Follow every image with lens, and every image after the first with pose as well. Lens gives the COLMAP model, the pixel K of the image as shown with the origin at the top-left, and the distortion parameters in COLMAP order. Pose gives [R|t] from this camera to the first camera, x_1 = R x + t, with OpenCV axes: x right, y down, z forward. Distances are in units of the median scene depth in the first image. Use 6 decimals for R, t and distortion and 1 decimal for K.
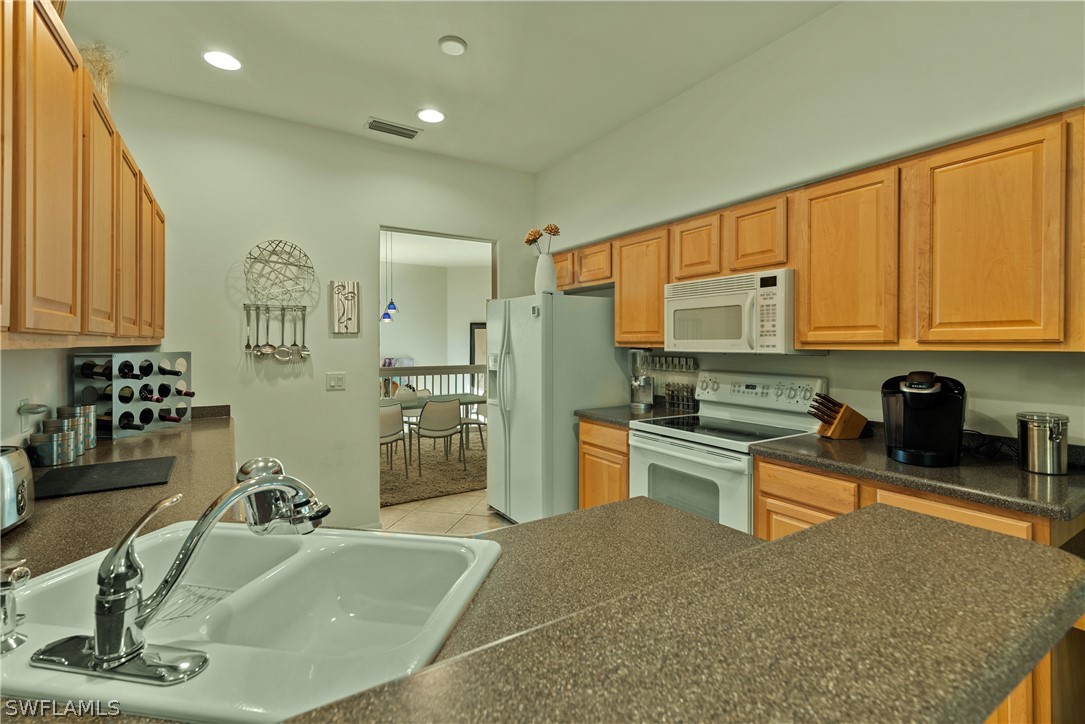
lens RADIAL K [[498.5, 0, 560.1], [0, 498.5, 348.8], [0, 0, 1]] dist [-0.000296, -0.000255]
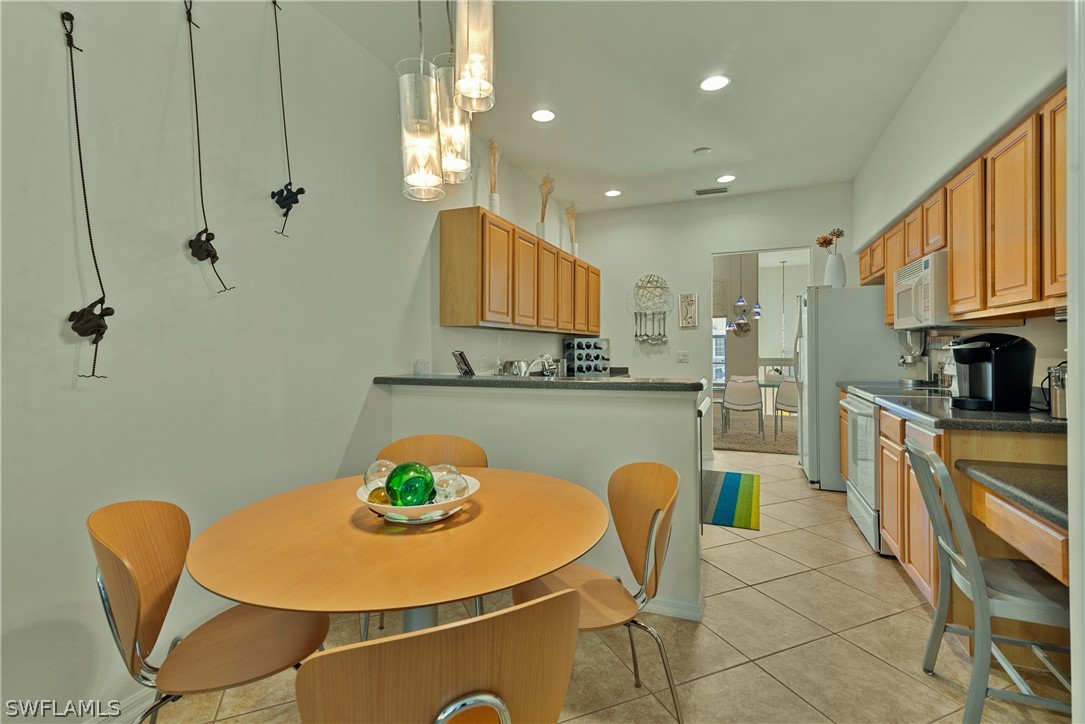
lens RADIAL K [[498.5, 0, 541.0], [0, 498.5, 355.6], [0, 0, 1]] dist [-0.000296, -0.000255]
pose [[0.572010, 0.004982, -0.820232, 0.727461], [0.000347, 0.999980, 0.006316, 0.061553], [0.820247, -0.003897, 0.571996, -0.352629]]
